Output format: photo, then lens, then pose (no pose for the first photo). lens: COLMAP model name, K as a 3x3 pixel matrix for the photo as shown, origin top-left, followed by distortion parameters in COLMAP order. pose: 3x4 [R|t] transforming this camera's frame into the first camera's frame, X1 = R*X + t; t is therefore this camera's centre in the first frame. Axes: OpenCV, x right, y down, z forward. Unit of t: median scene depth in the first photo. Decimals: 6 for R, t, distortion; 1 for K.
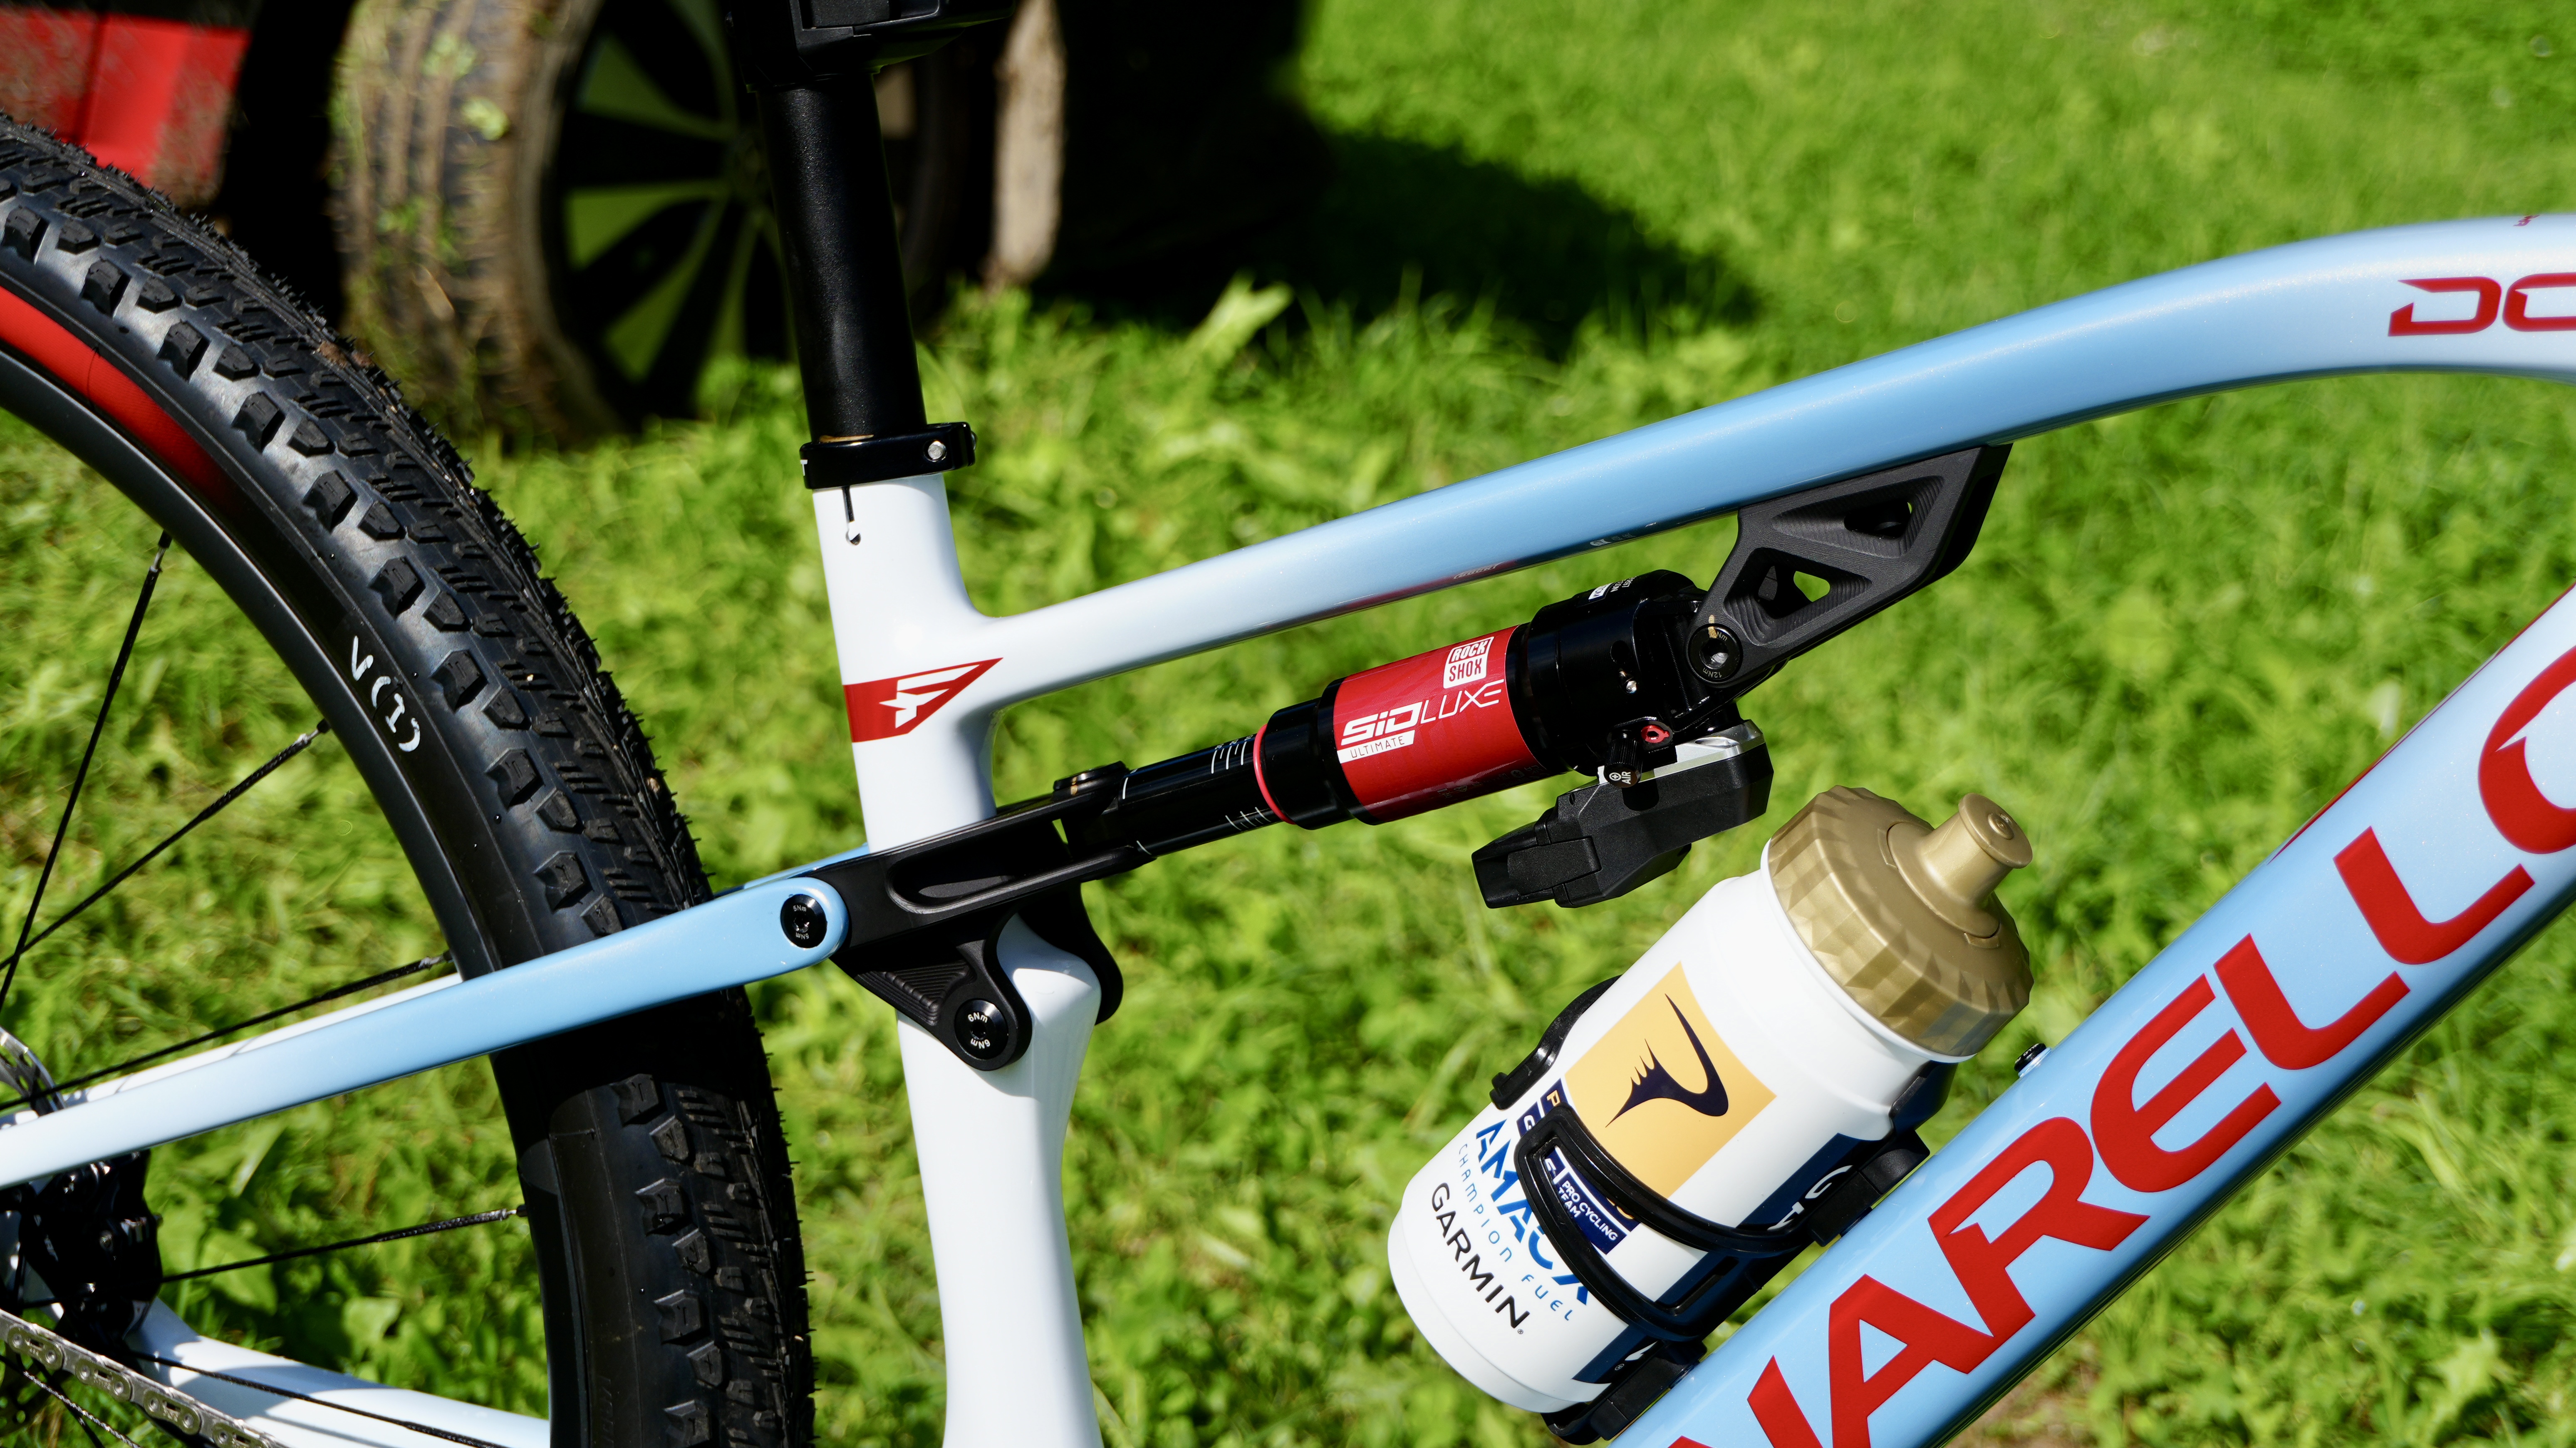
lens RADIAL K [[4996.7, 0, 1295.3], [0, 4996.7, 724.4], [0, 0, 1]] dist [-0.004697, 0.000000]
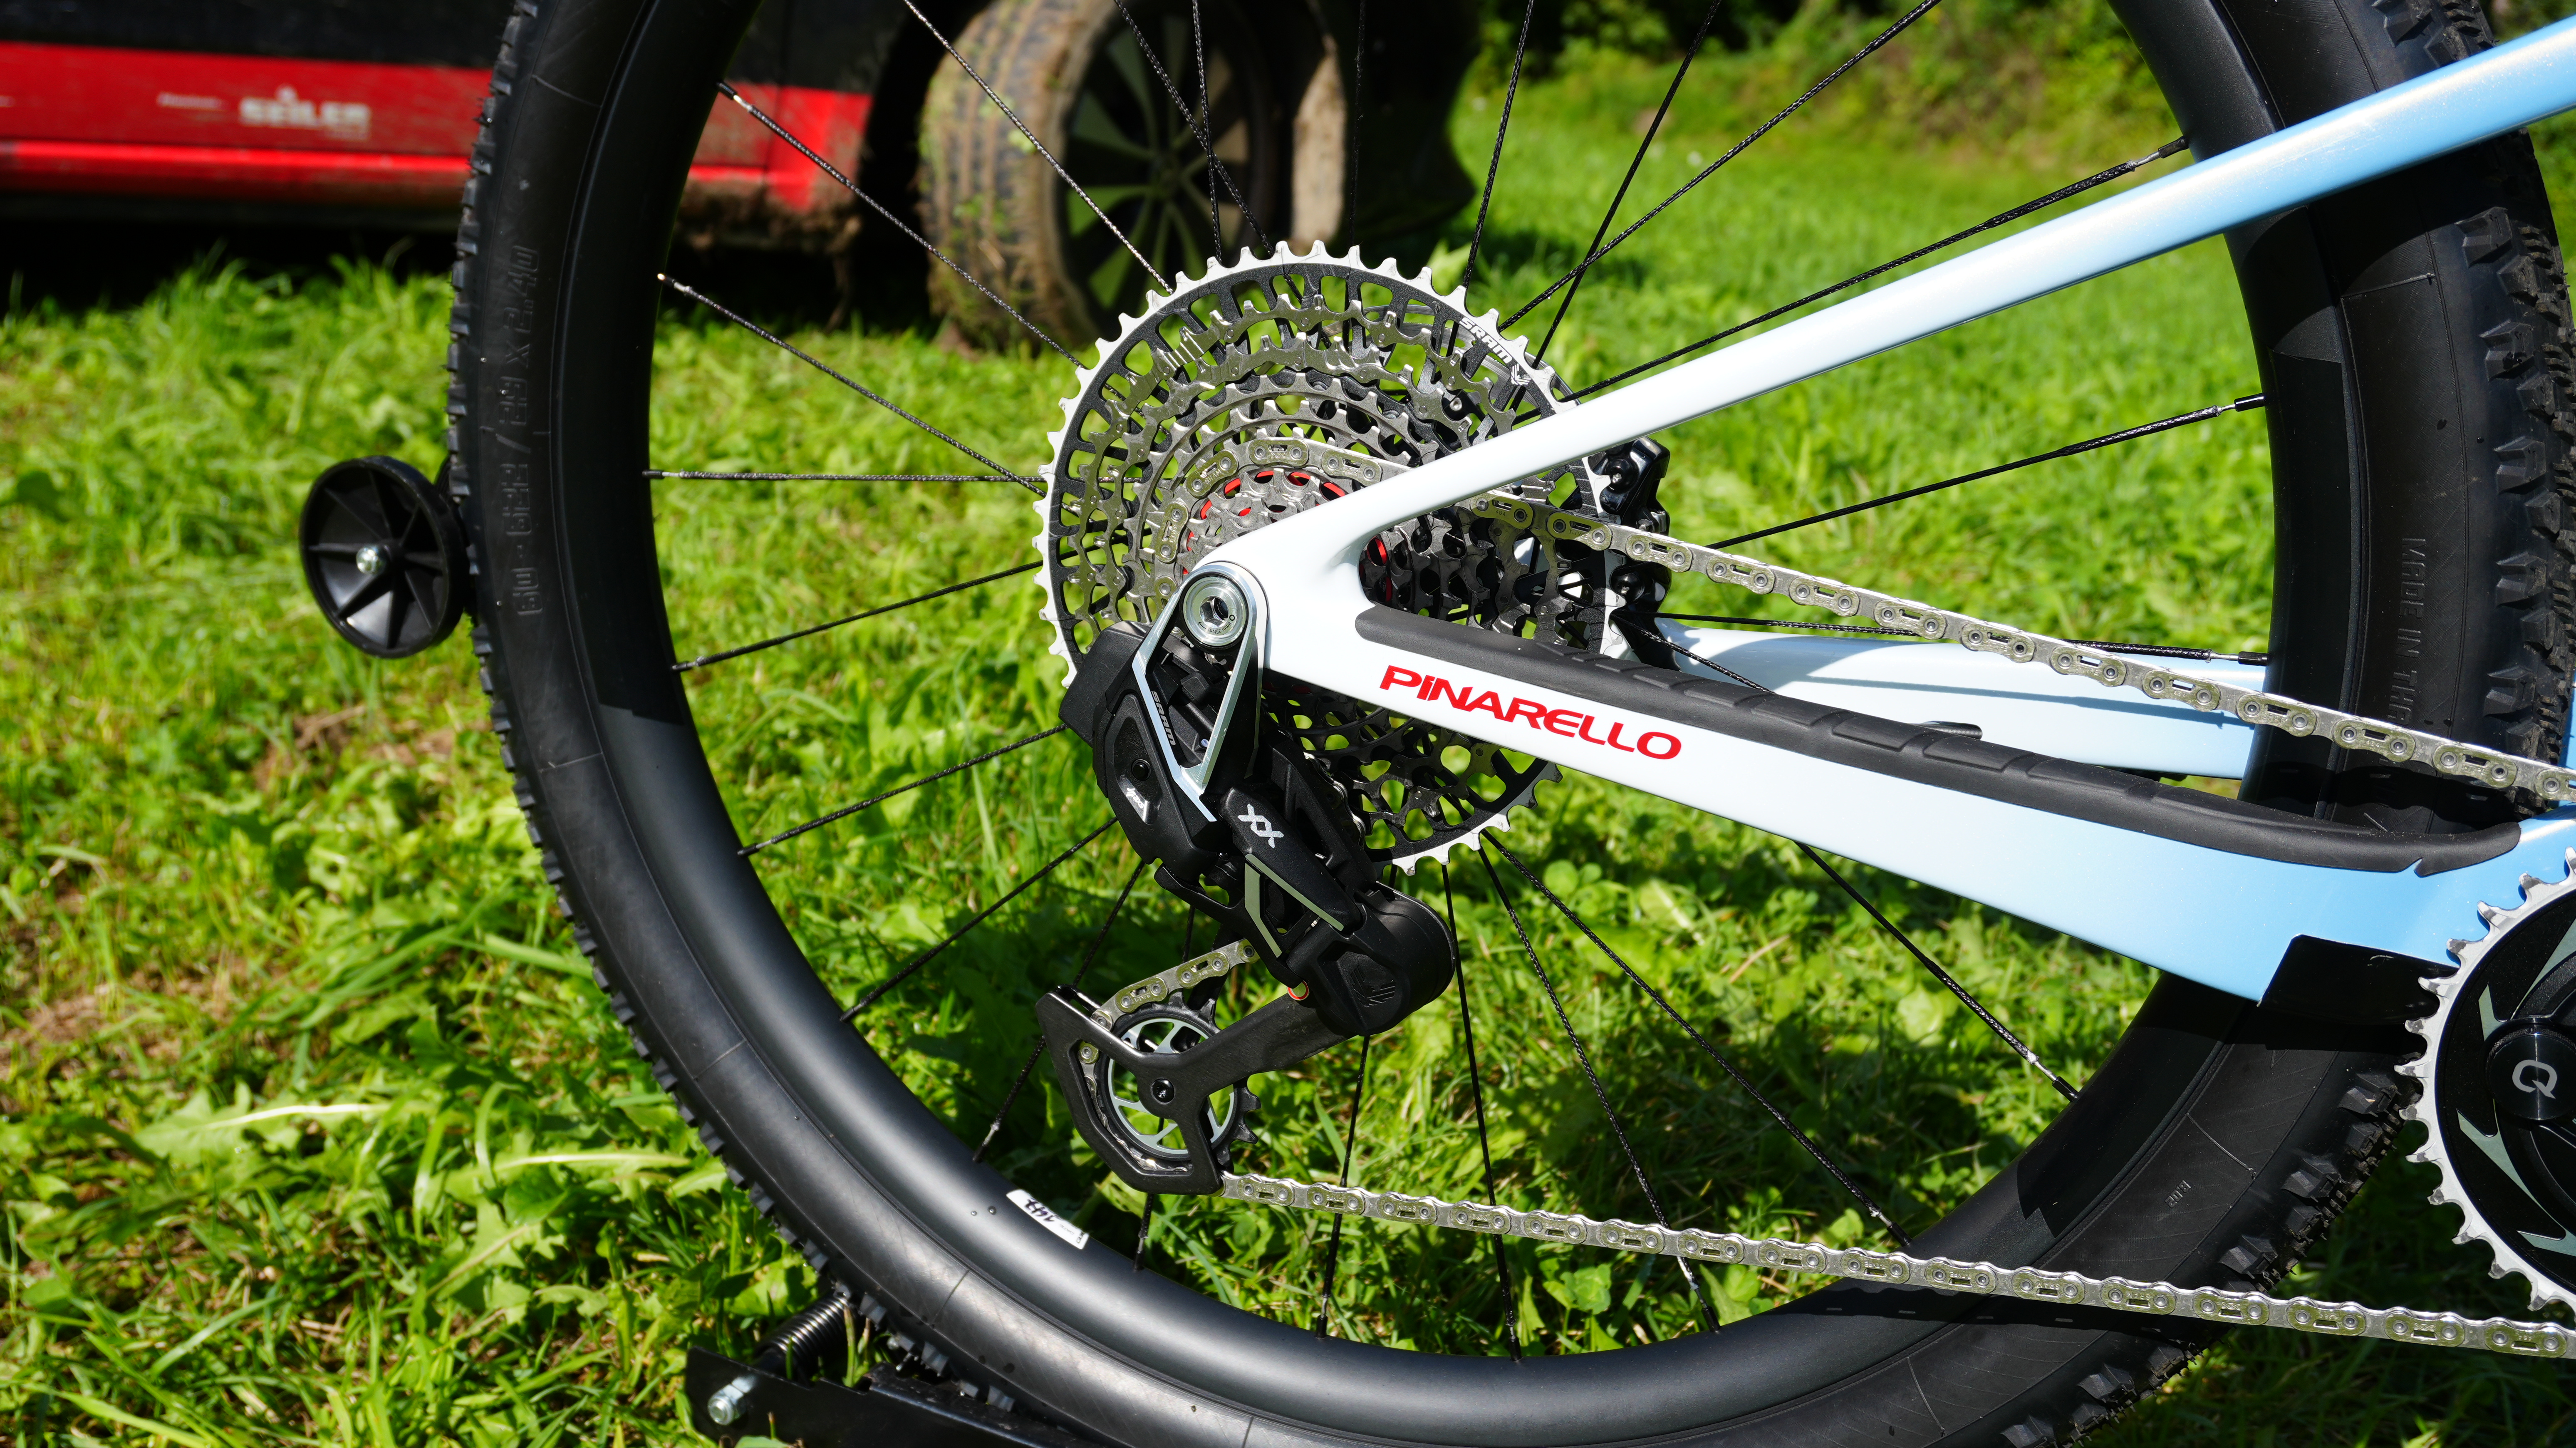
lens RADIAL K [[2538.1, 0, 1276.3], [0, 2538.1, 737.9], [0, 0, 1]] dist [0.000743, 0.000000]
pose [[0.997892, -0.051388, 0.039643, -0.386276], [0.049767, 0.997925, 0.040842, 0.138655], [-0.041659, -0.038783, 0.998379, 0.504229]]
